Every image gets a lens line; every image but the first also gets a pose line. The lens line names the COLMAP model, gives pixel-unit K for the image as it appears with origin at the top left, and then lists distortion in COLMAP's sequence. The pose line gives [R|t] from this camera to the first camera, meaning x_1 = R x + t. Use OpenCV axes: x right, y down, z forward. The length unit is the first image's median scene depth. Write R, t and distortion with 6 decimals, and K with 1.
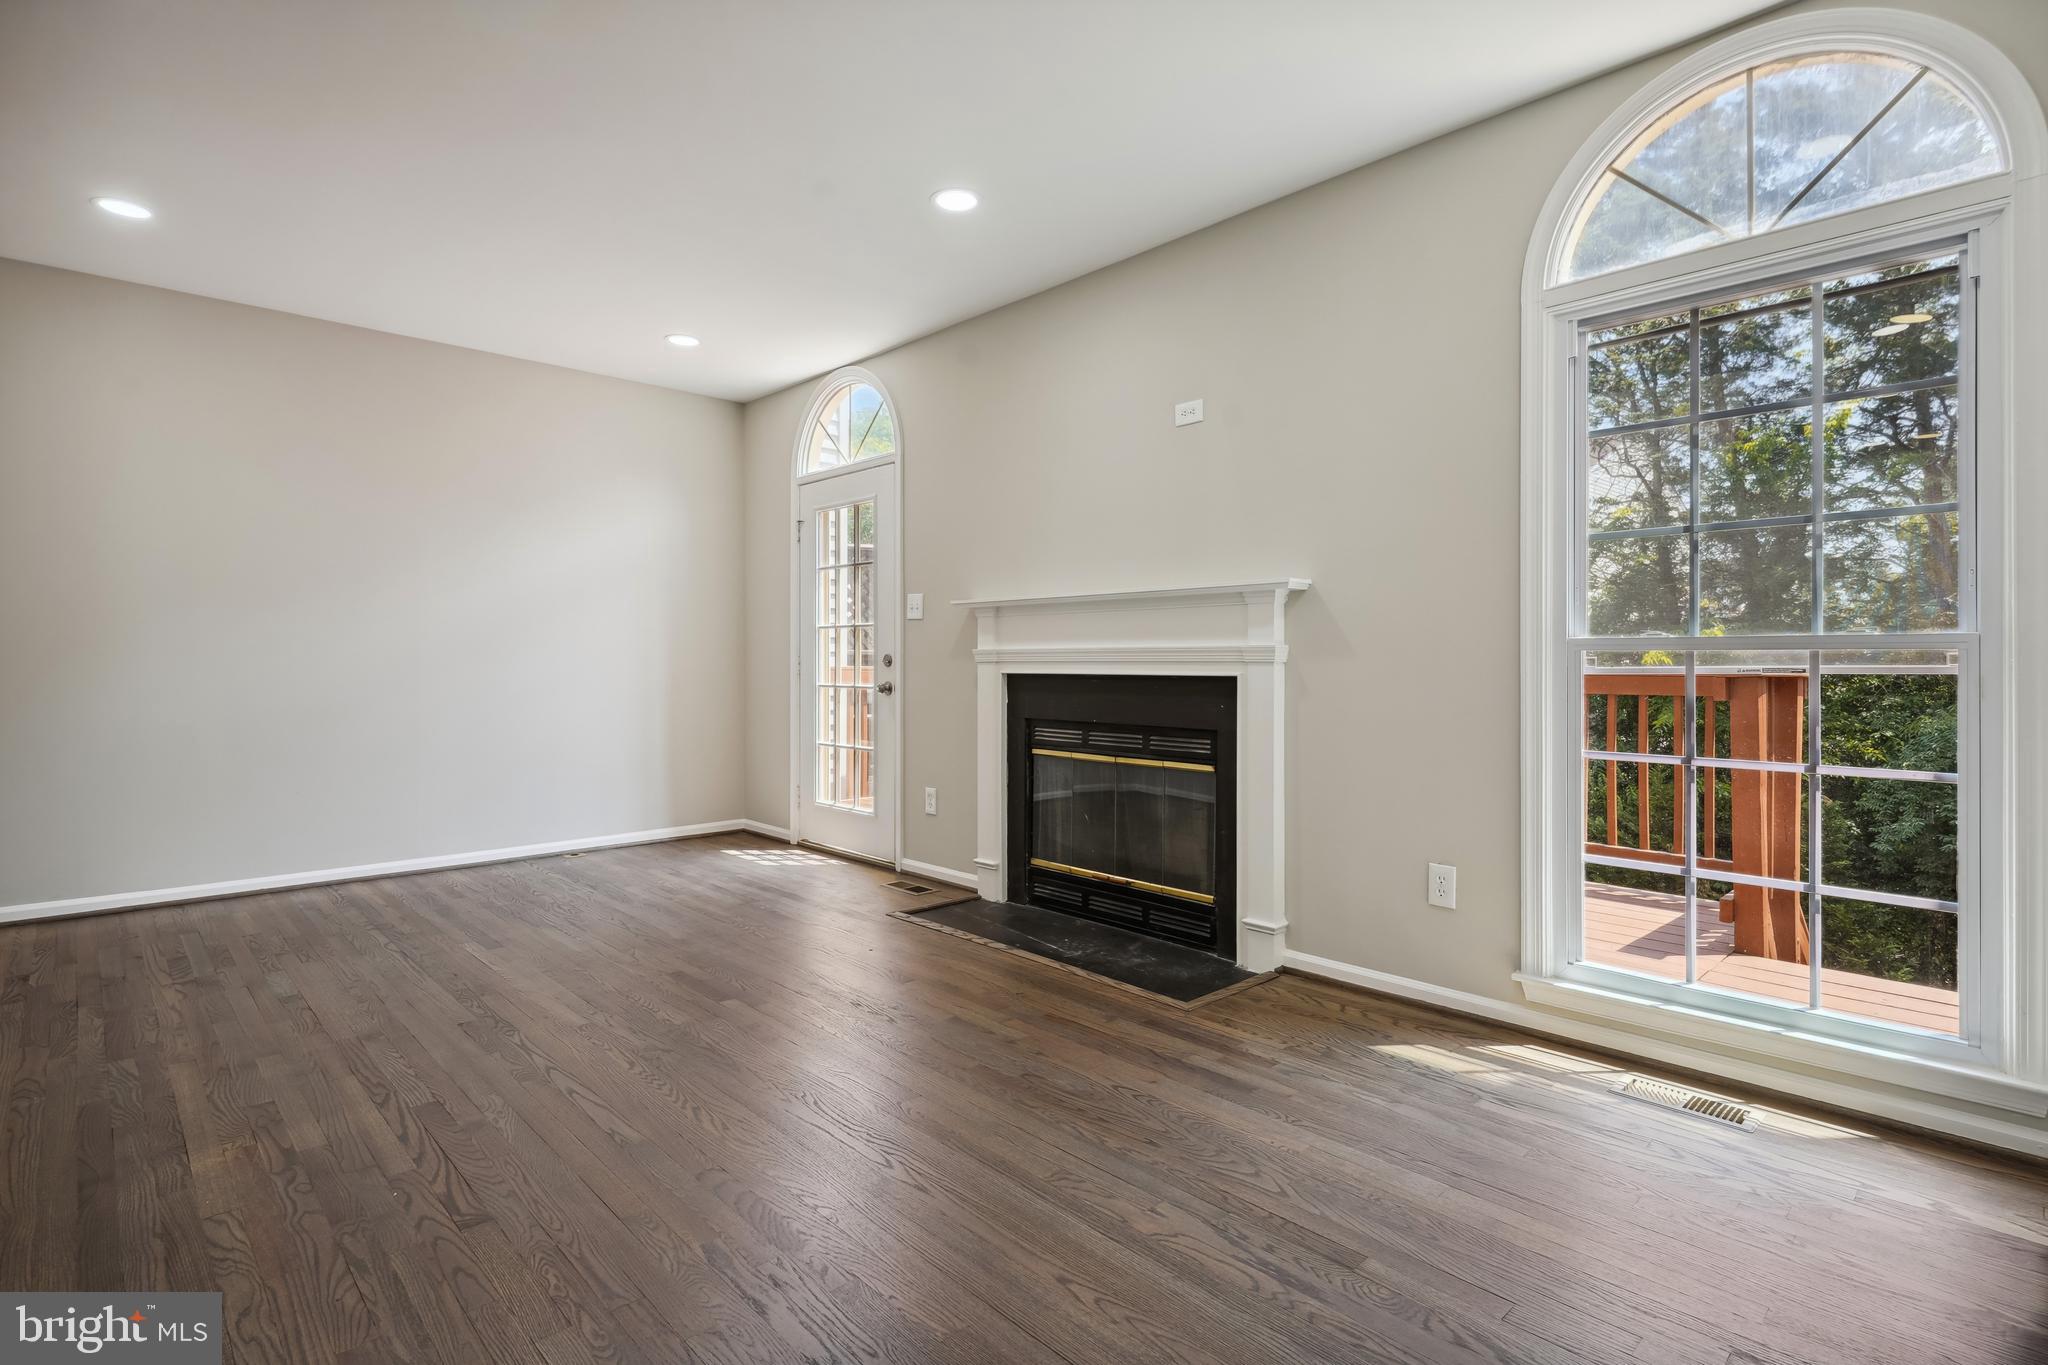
lens RADIAL K [[998.0, 0, 1026.0], [0, 998.0, 656.0], [0, 0, 1]] dist [-0.001887, 0.002613]
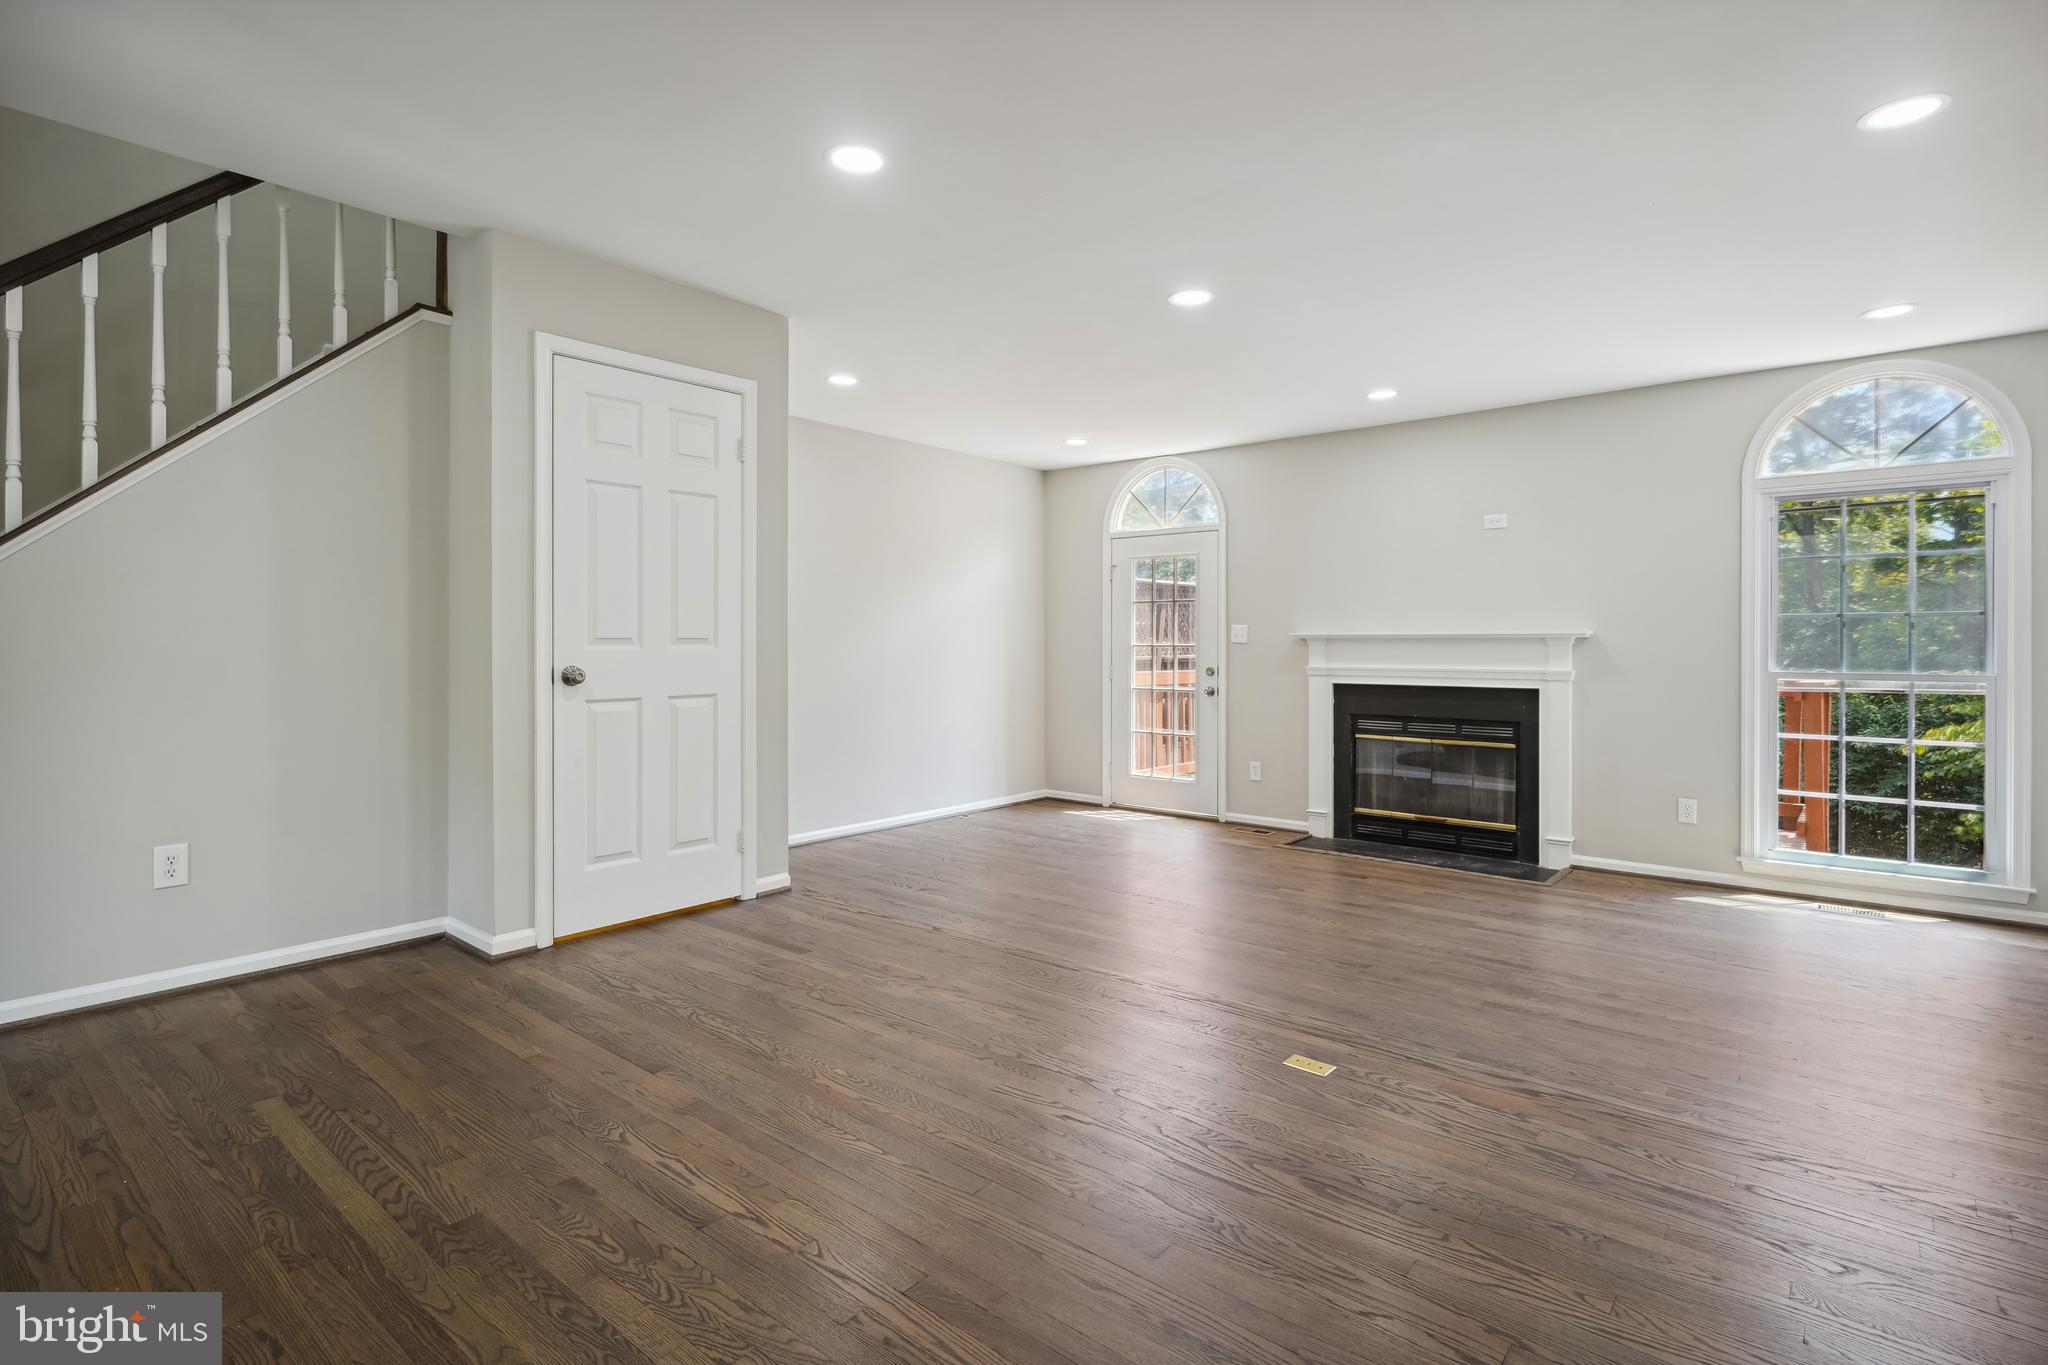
lens RADIAL K [[998.0, 0, 1025.0], [0, 998.0, 638.4], [0, 0, 1]] dist [-0.001887, 0.002613]
pose [[0.993545, 0.003398, 0.113383, -0.994179], [-0.003153, 0.999992, -0.002335, -0.067860], [-0.113391, 0.001963, 0.993549, -0.642988]]
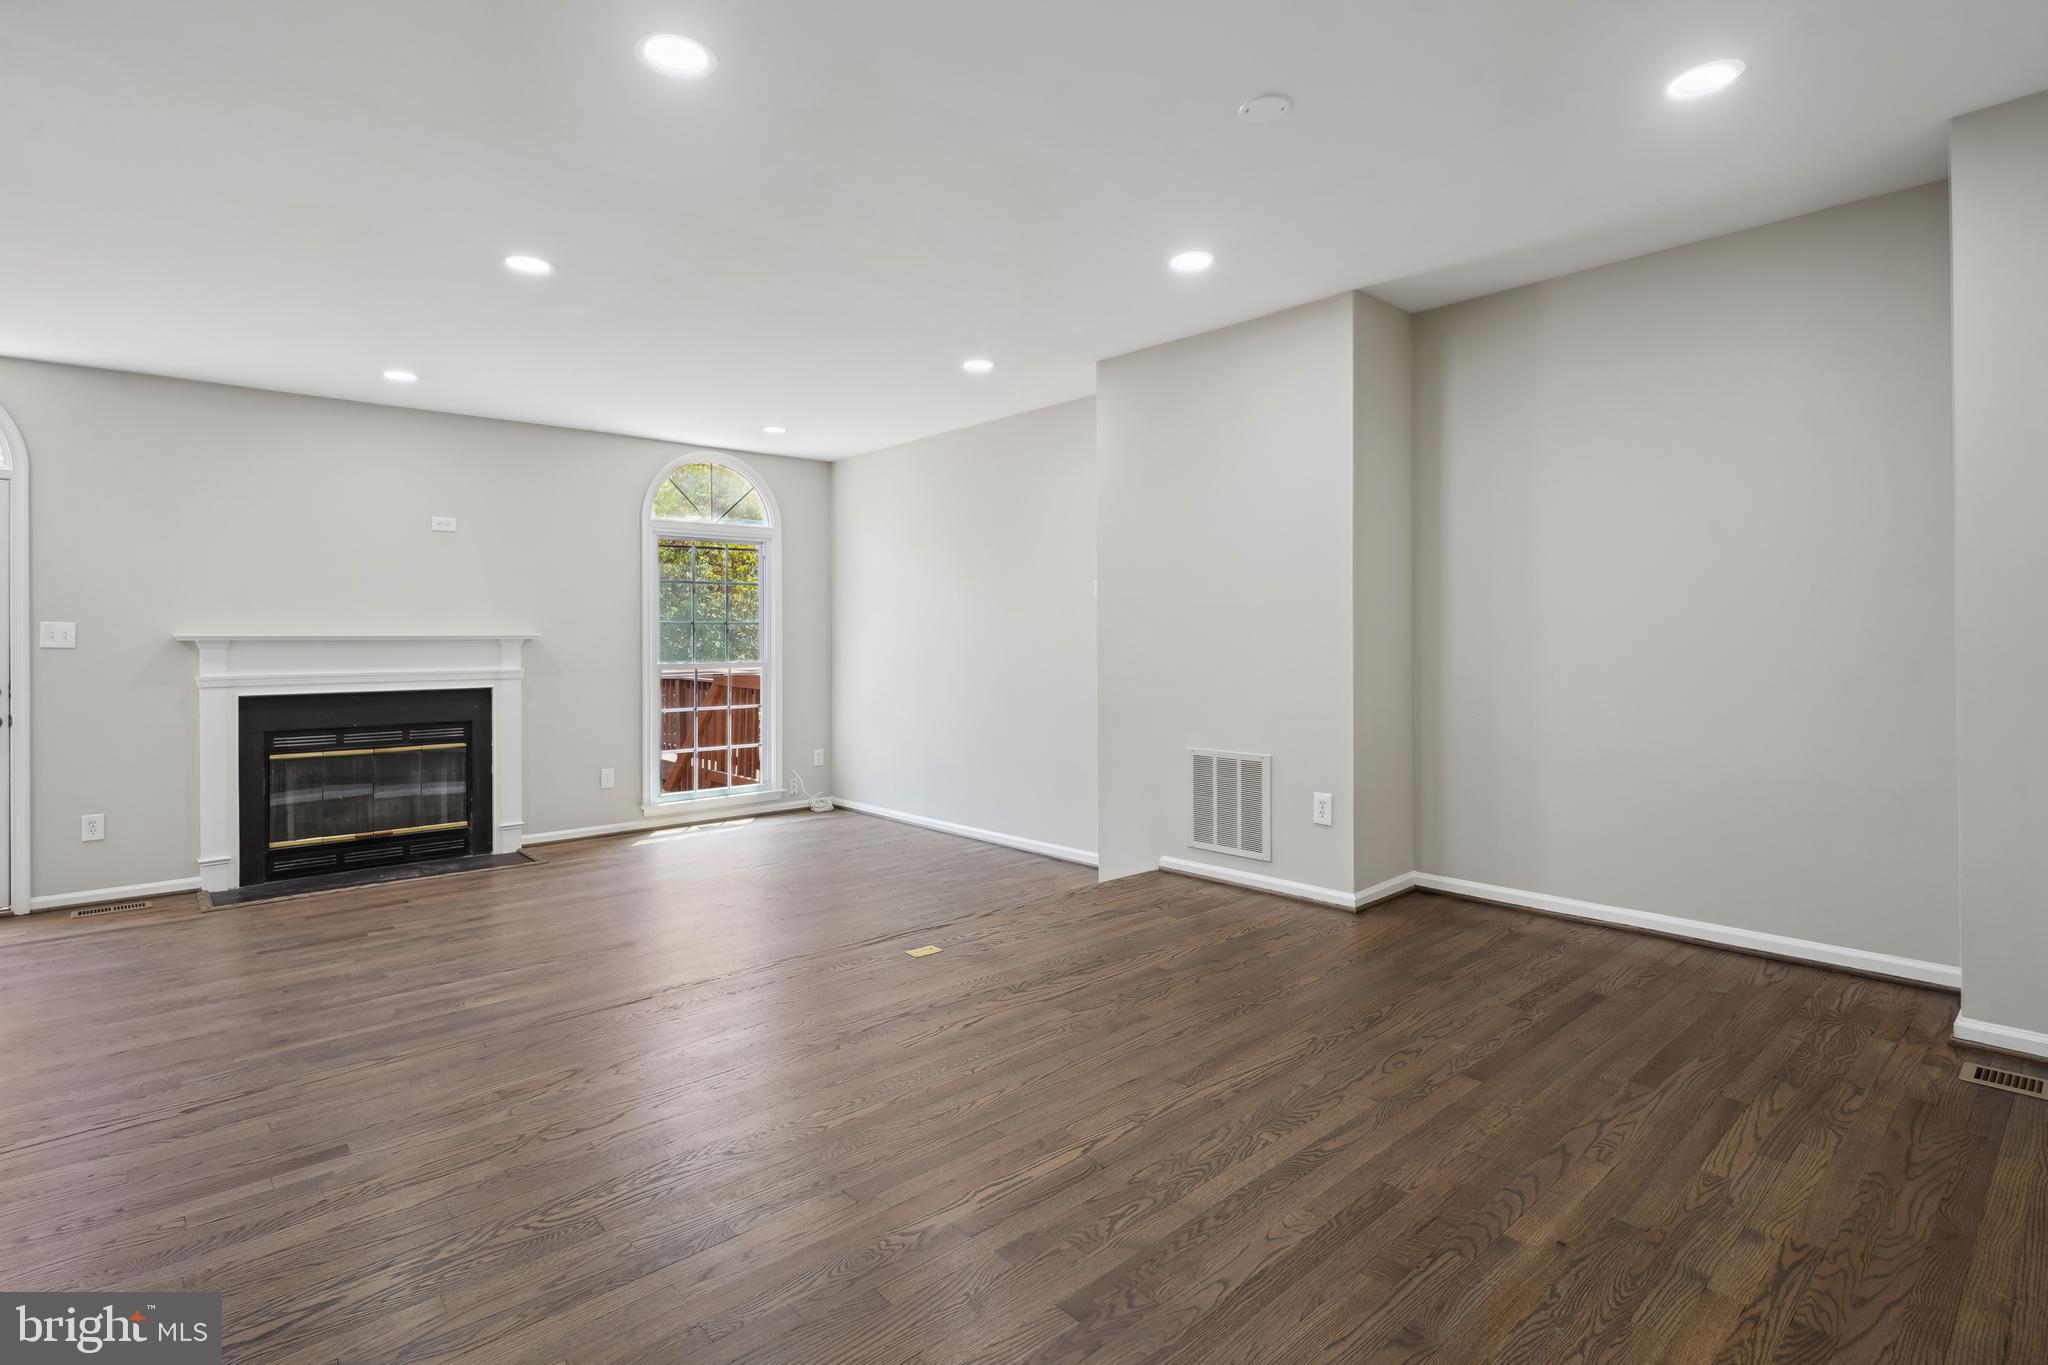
lens RADIAL K [[998.0, 0, 1010.0], [0, 998.0, 639.0], [0, 0, 1]] dist [-0.001887, 0.002613]
pose [[0.031757, 0.002295, 0.999493, -1.839967], [0.005803, 0.999980, -0.002481, -0.066450], [-0.999479, 0.005879, 0.031744, 0.057114]]
